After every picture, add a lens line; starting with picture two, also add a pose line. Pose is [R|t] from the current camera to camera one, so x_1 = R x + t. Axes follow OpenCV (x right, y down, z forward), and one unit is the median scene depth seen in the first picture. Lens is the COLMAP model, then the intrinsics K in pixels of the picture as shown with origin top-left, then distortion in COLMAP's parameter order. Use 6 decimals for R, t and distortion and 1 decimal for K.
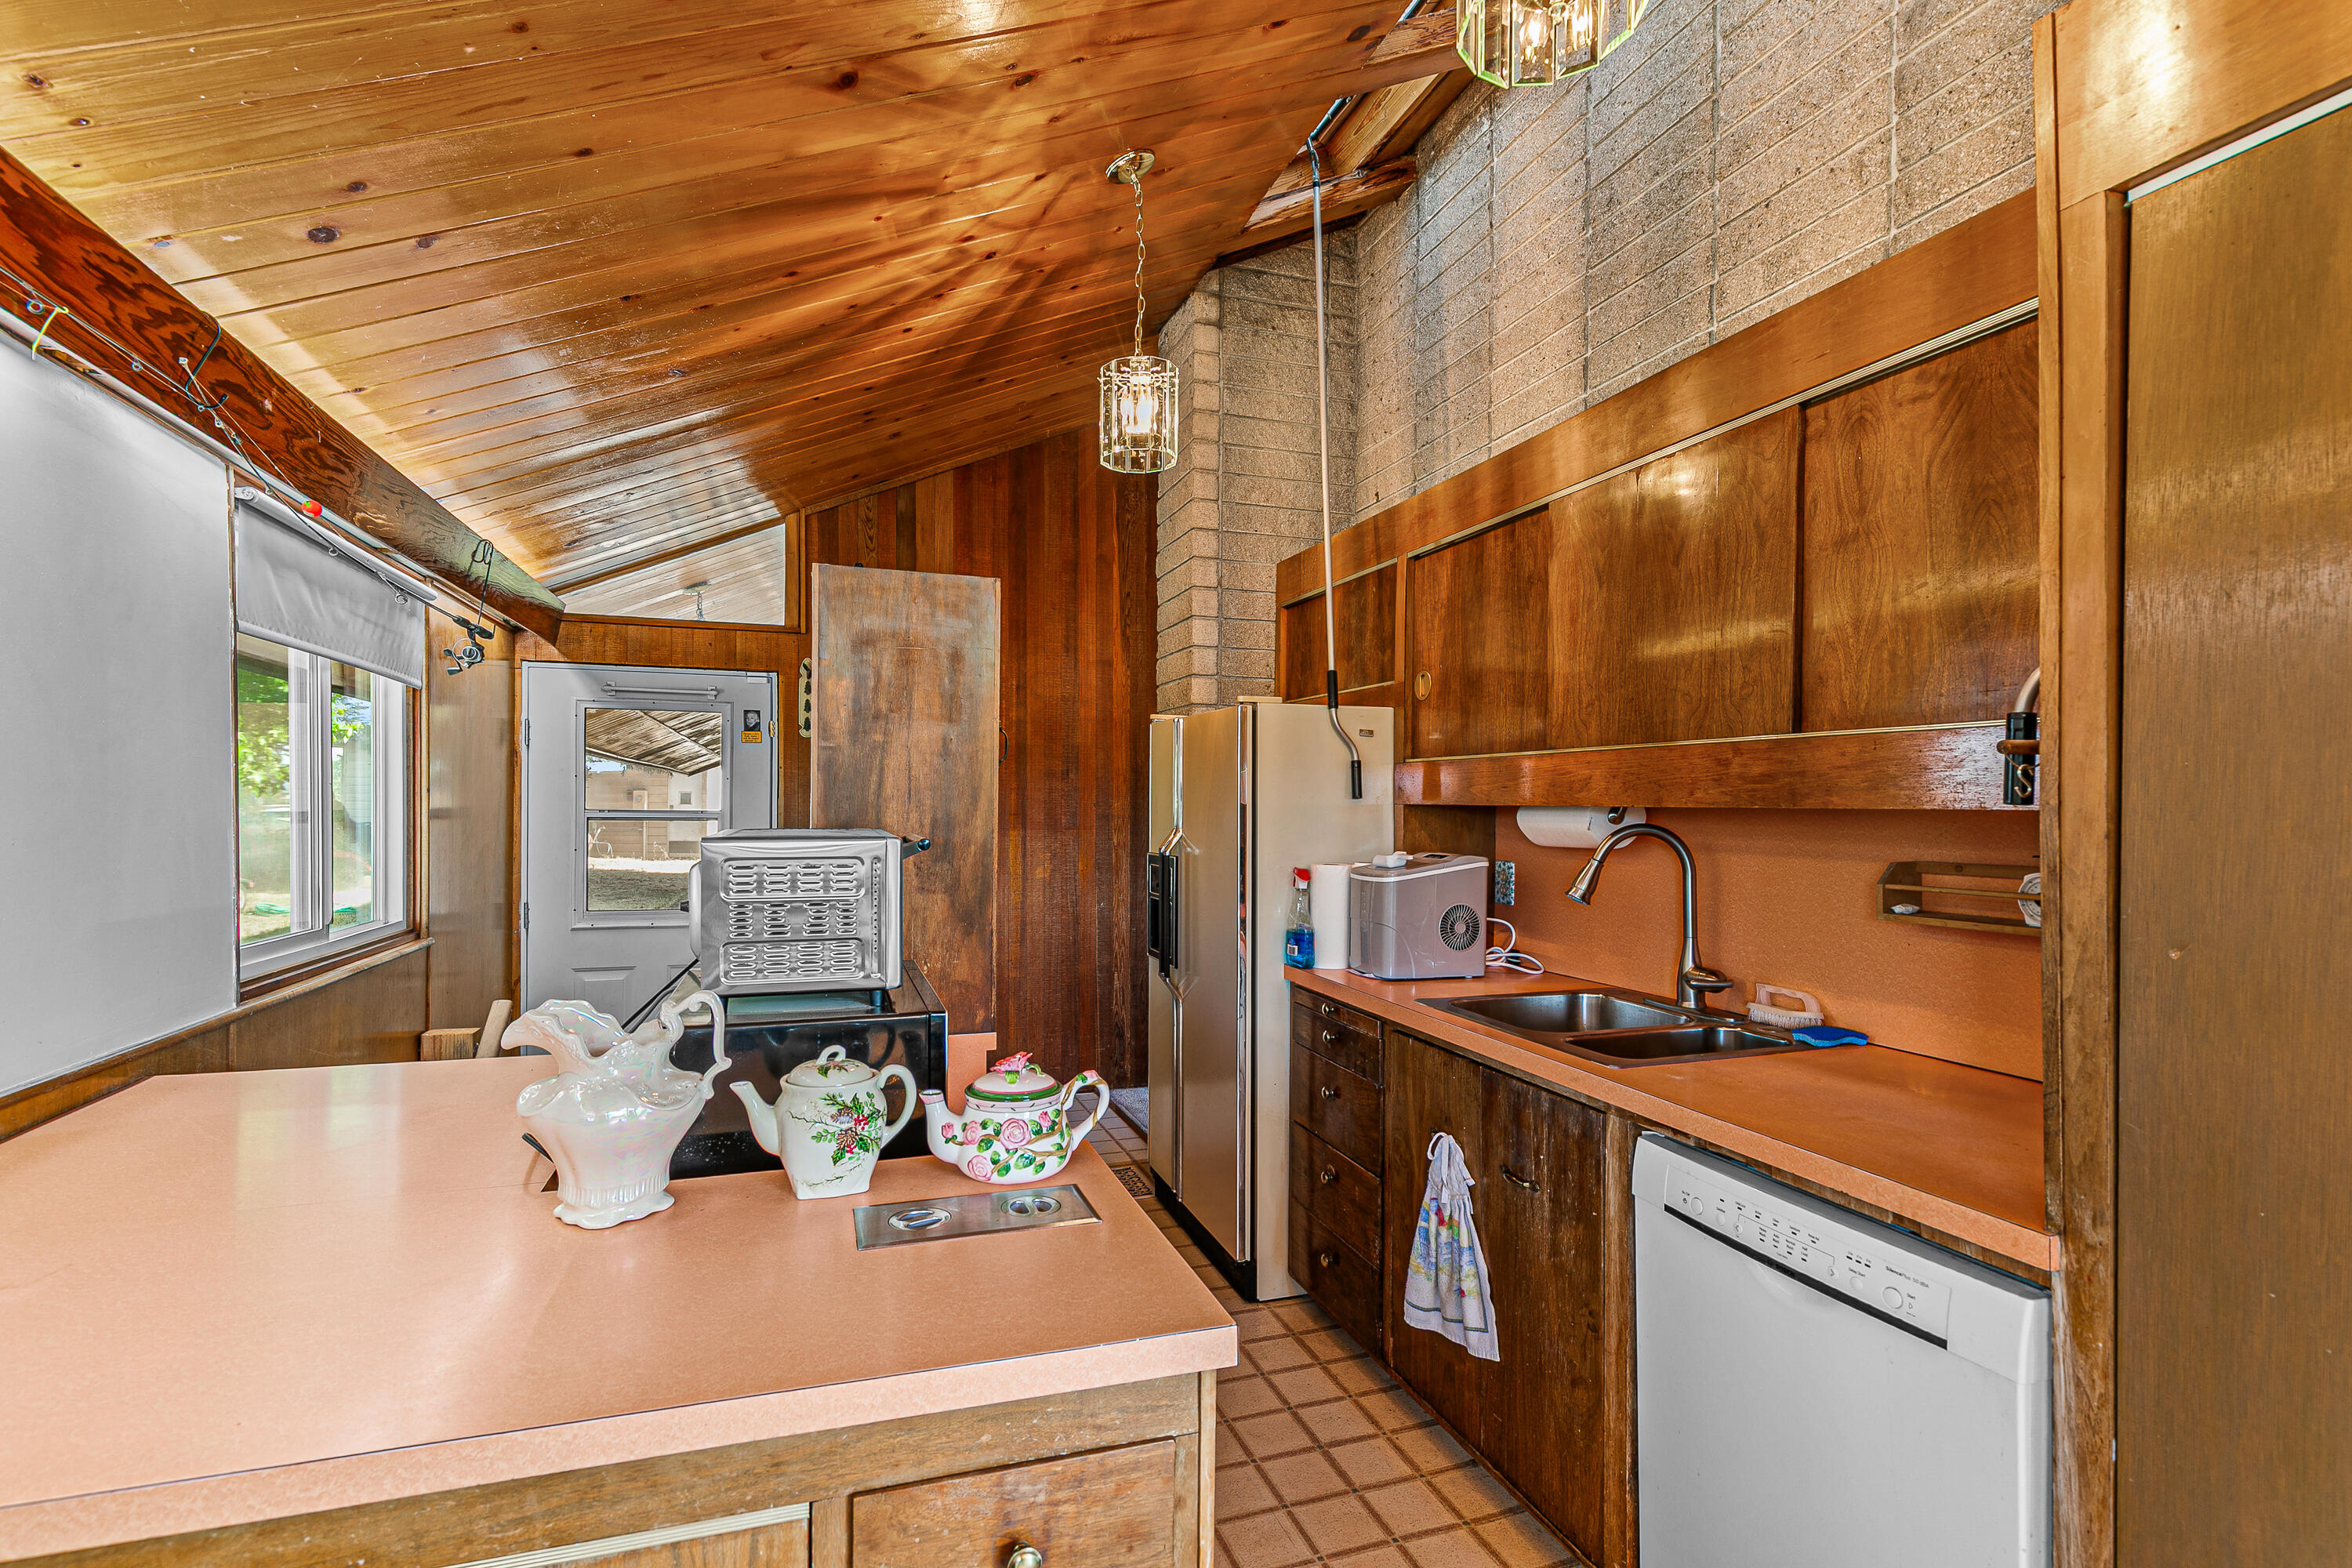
lens RADIAL K [[1076.8, 0, 1180.3], [0, 1076.8, 813.3], [0, 0, 1]] dist [0.007769, -0.000515]
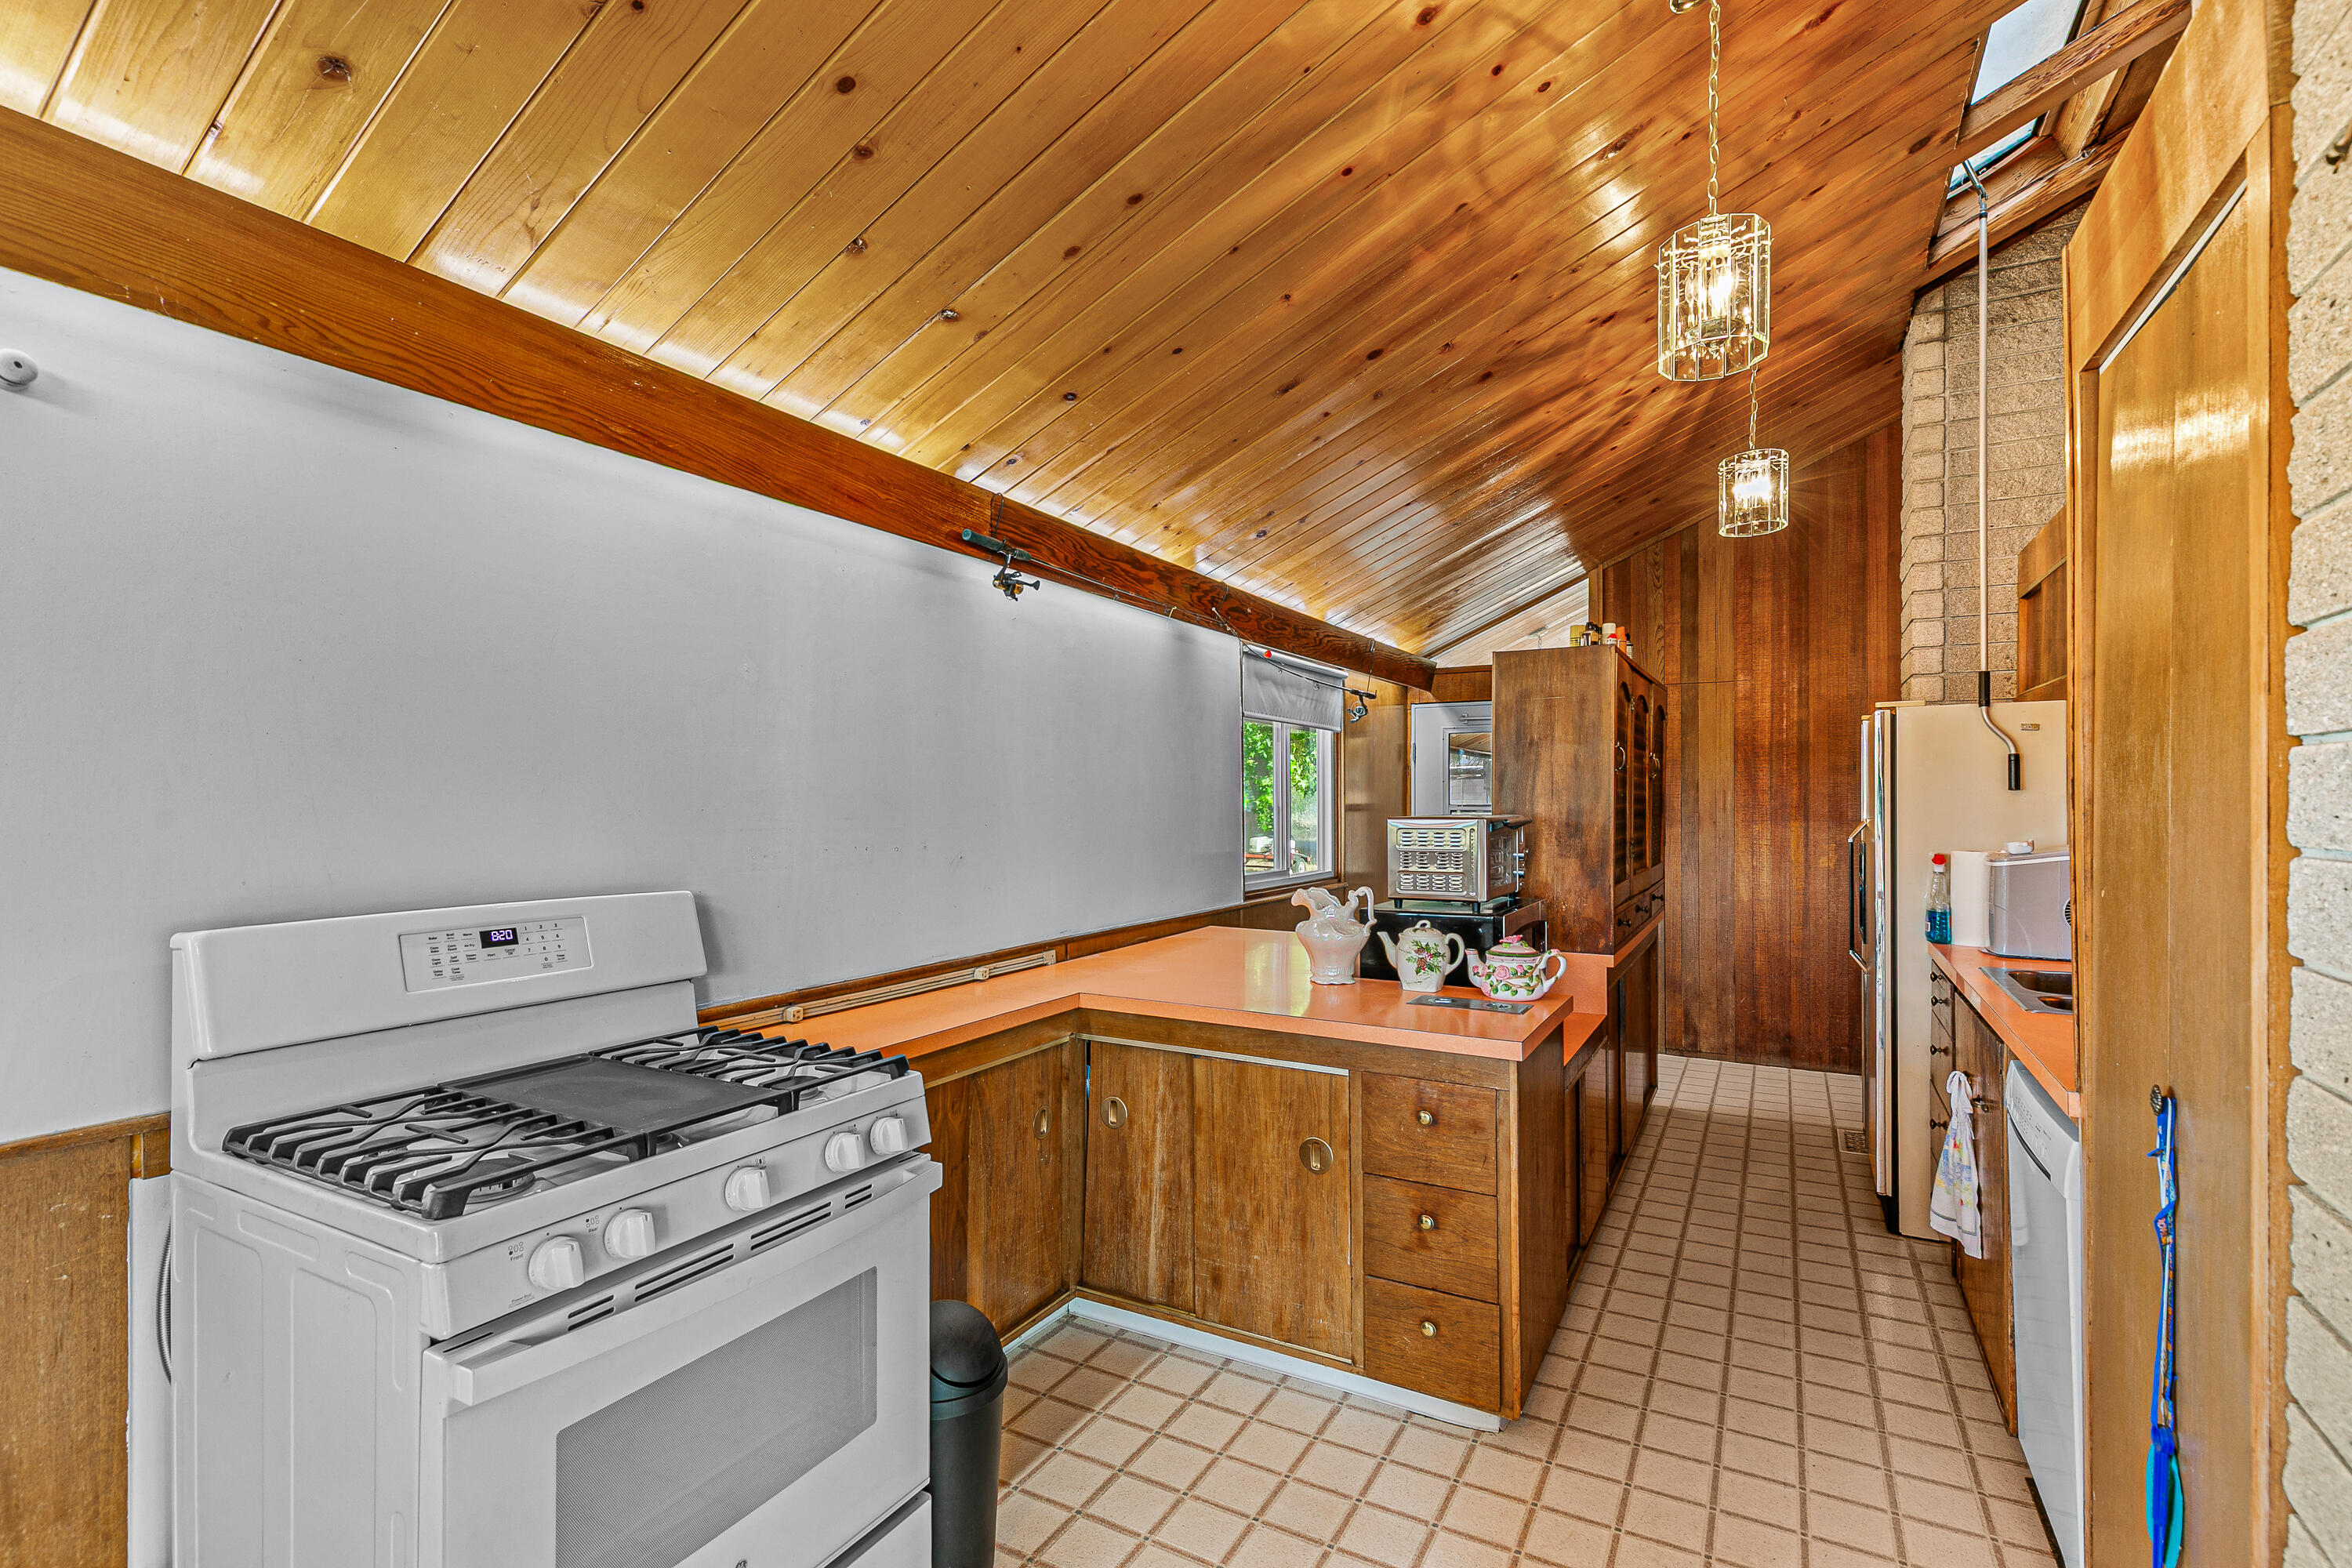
lens RADIAL K [[1107.8, 0, 1176.0], [0, 1107.8, 784.0], [0, 0, 1]] dist [0.024381, -0.000098]
pose [[0.661140, -0.019598, -0.750007, 0.424445], [0.002311, 0.999707, -0.024085, 0.004766], [0.750259, 0.014191, 0.660991, -0.328836]]
